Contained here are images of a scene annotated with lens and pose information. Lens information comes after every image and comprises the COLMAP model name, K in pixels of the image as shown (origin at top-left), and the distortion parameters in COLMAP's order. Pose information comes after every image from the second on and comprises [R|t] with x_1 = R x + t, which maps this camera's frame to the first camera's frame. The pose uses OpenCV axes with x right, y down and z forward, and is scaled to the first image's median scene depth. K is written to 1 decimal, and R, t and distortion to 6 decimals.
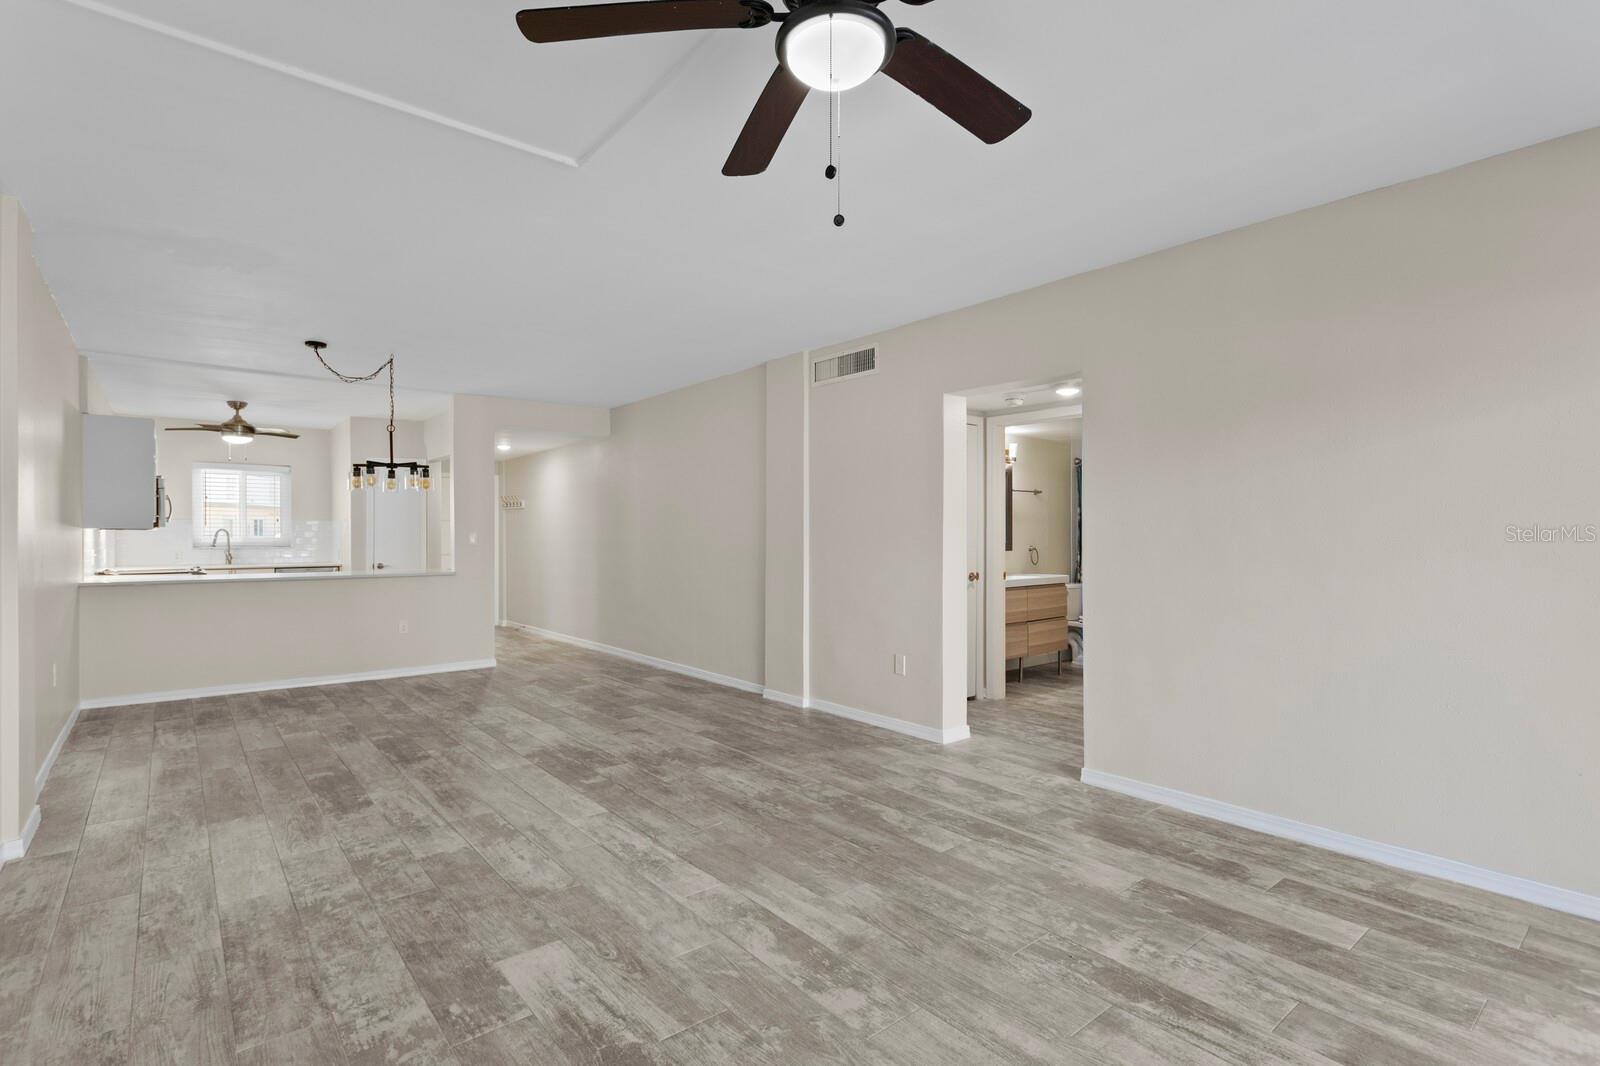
lens RADIAL K [[761.1, 0, 795.2], [0, 761.1, 529.4], [0, 0, 1]] dist [-0.003367, -0.000182]
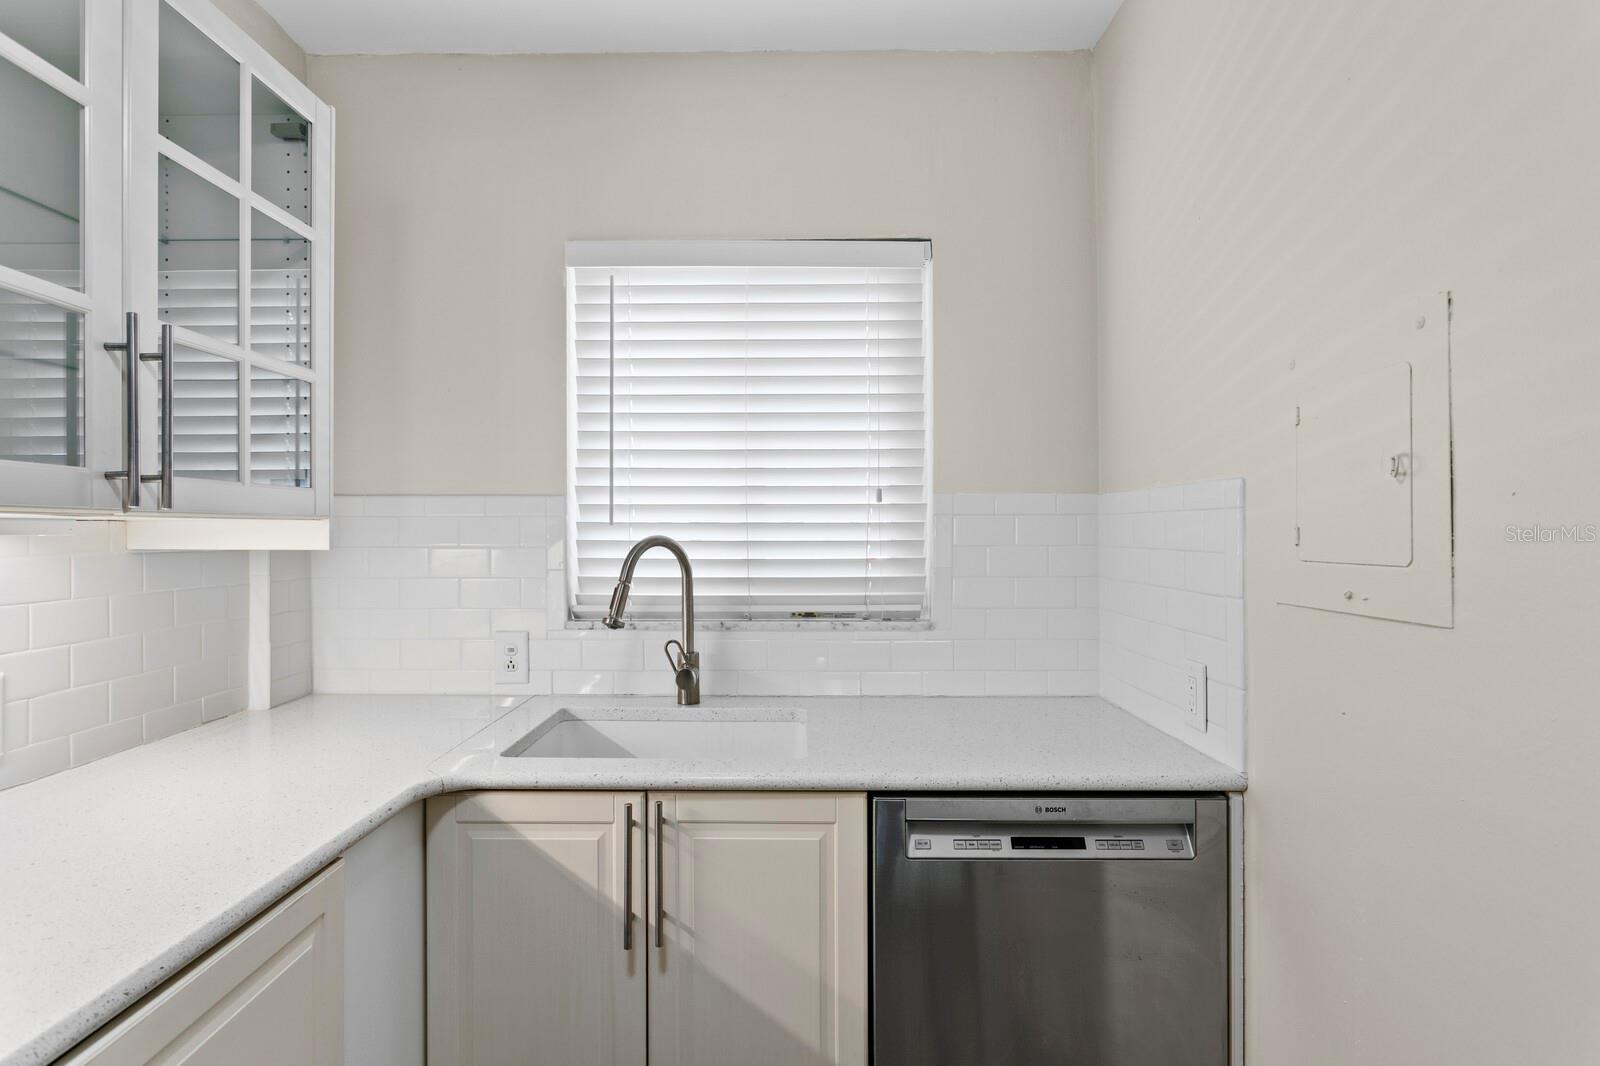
lens RADIAL K [[814.2, 0, 778.0], [0, 814.2, 532.0], [0, 0, 1]] dist [-0.002995, 0.000653]
pose [[0.758315, 0.003286, -0.651879, -0.596888], [0.004974, 0.999929, 0.010827, -0.004225], [0.651869, -0.011452, 0.758245, 0.871929]]
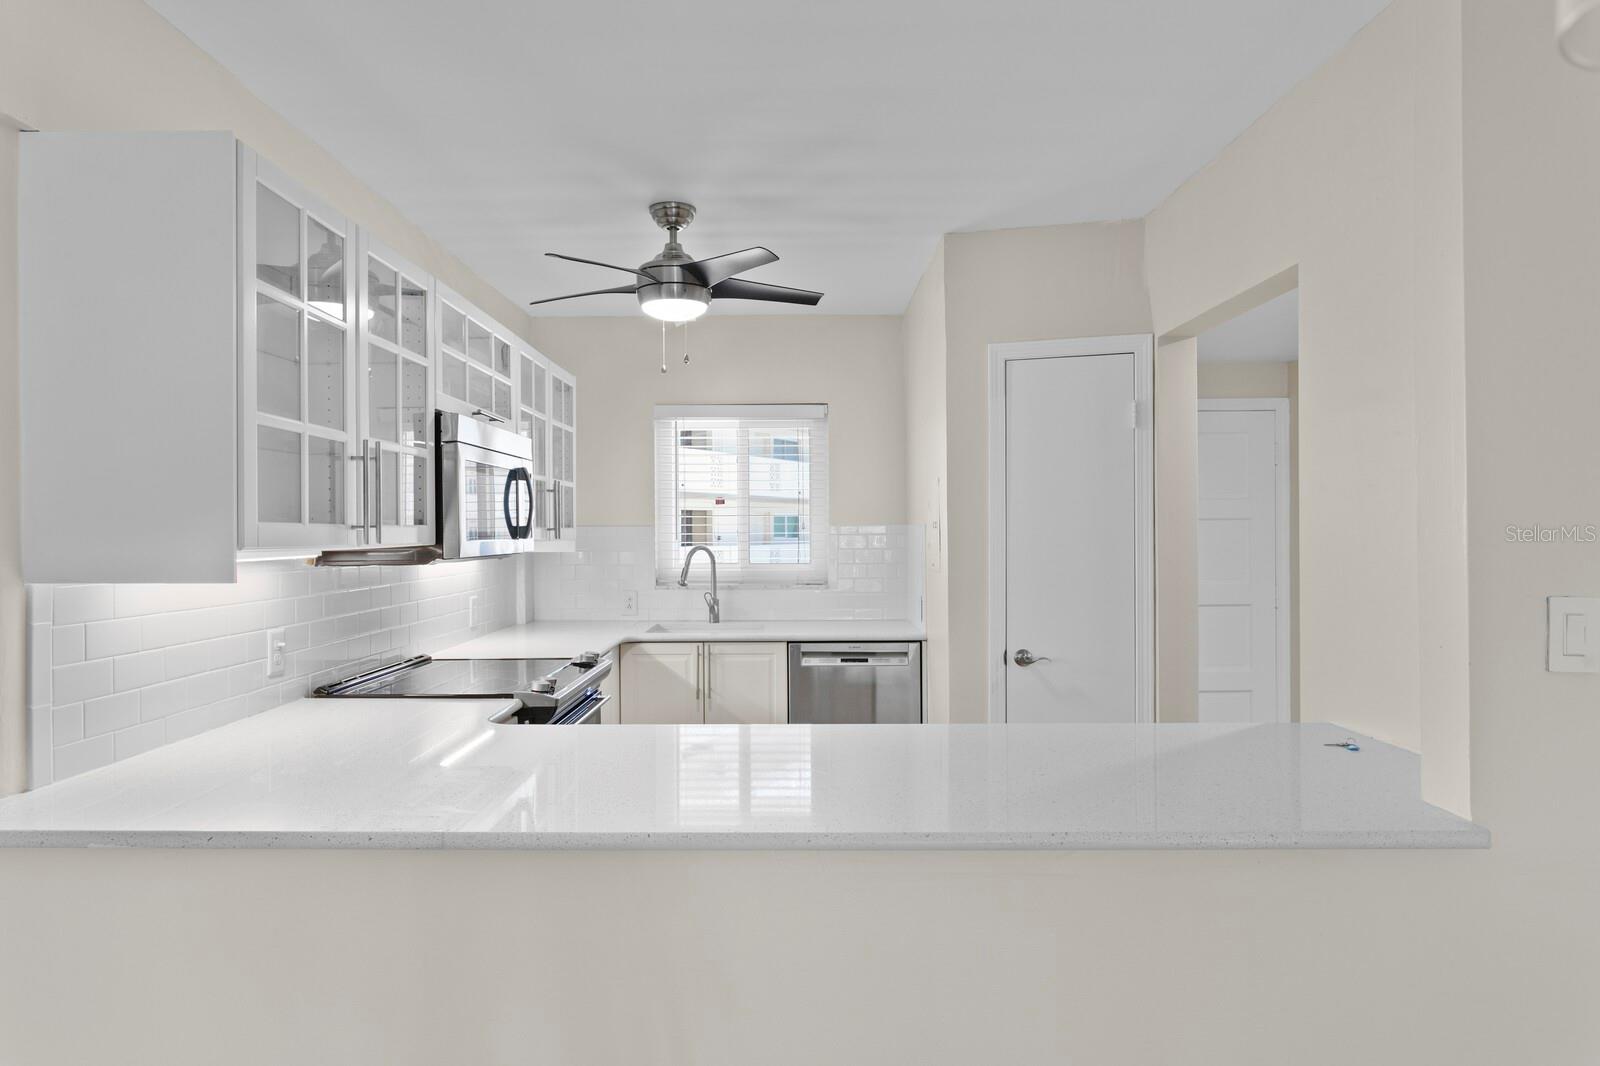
lens RADIAL K [[906.6, 0, 790.2], [0, 906.6, 530.6], [0, 0, 1]] dist [-0.019780, 0.002232]
pose [[0.771108, -0.001216, -0.636704, -0.371042], [0.008262, 0.999933, 0.008096, -0.014029], [0.636651, -0.011503, 0.771066, 0.625792]]
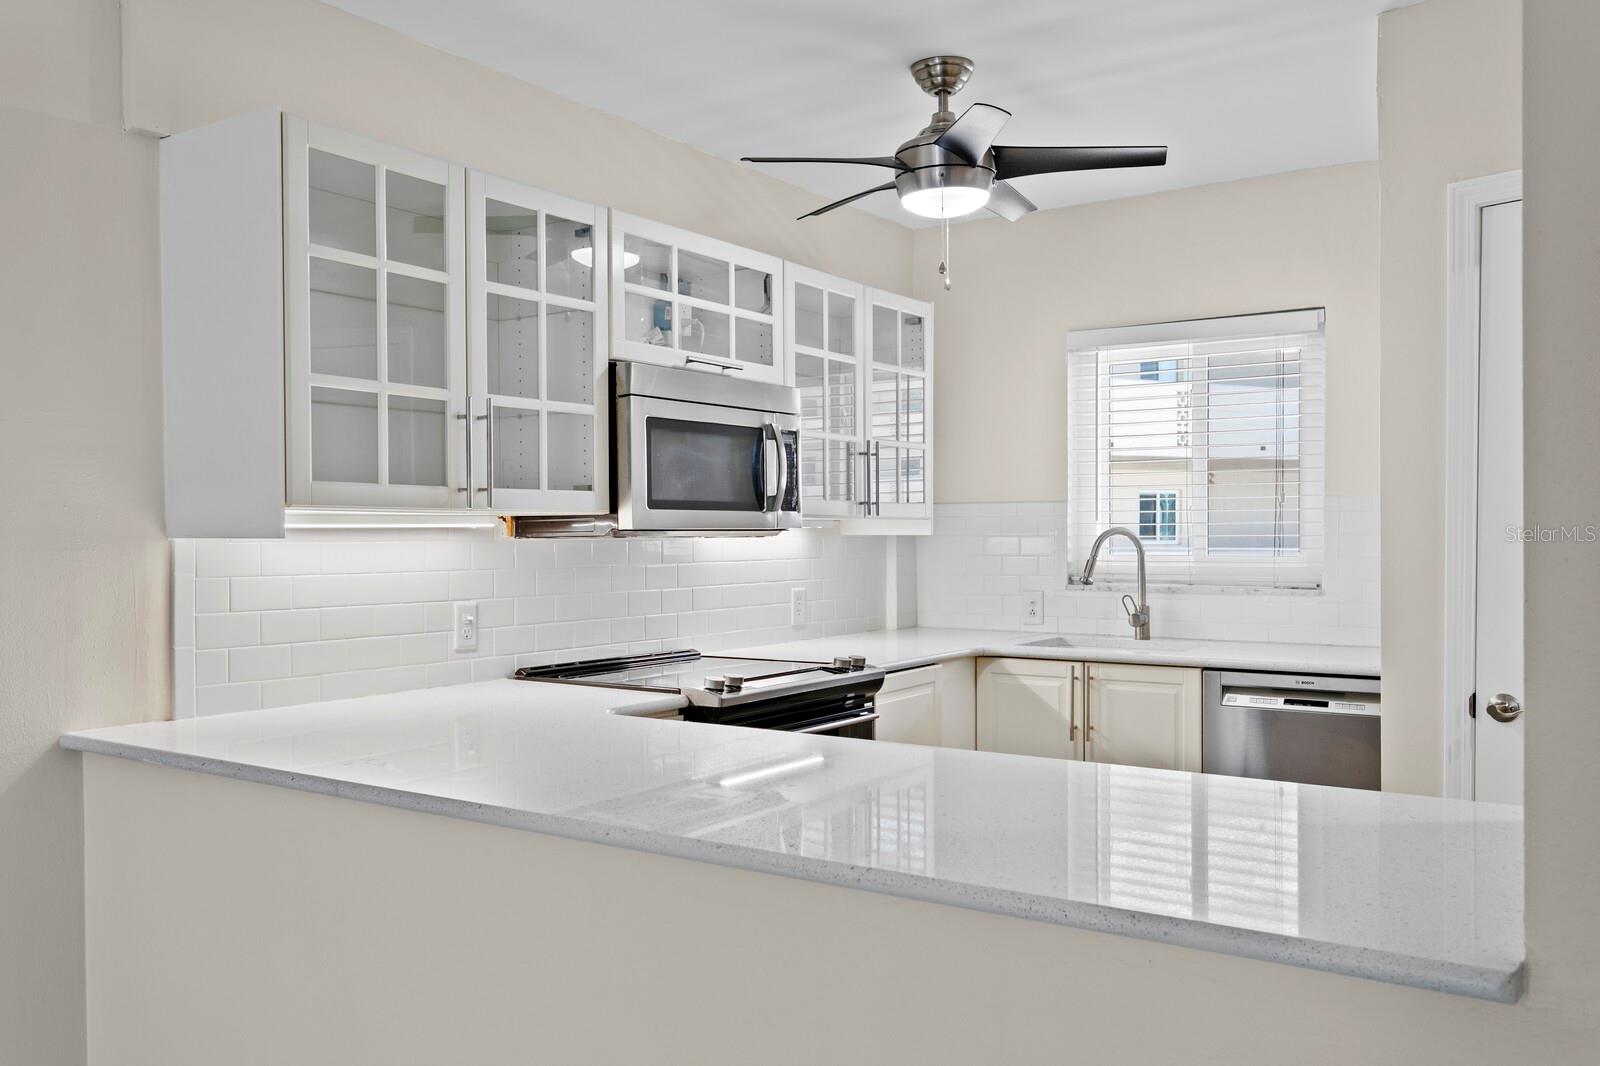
lens RADIAL K [[1312.9, 0, 797.5], [0, 1312.9, 557.9], [0, 0, 1]] dist [-0.006677, 0.006544]
pose [[0.283043, 0.019249, -0.958914, -0.265493], [0.012751, 0.999635, 0.023830, -0.003069], [0.959022, -0.018972, 0.282694, 0.729033]]
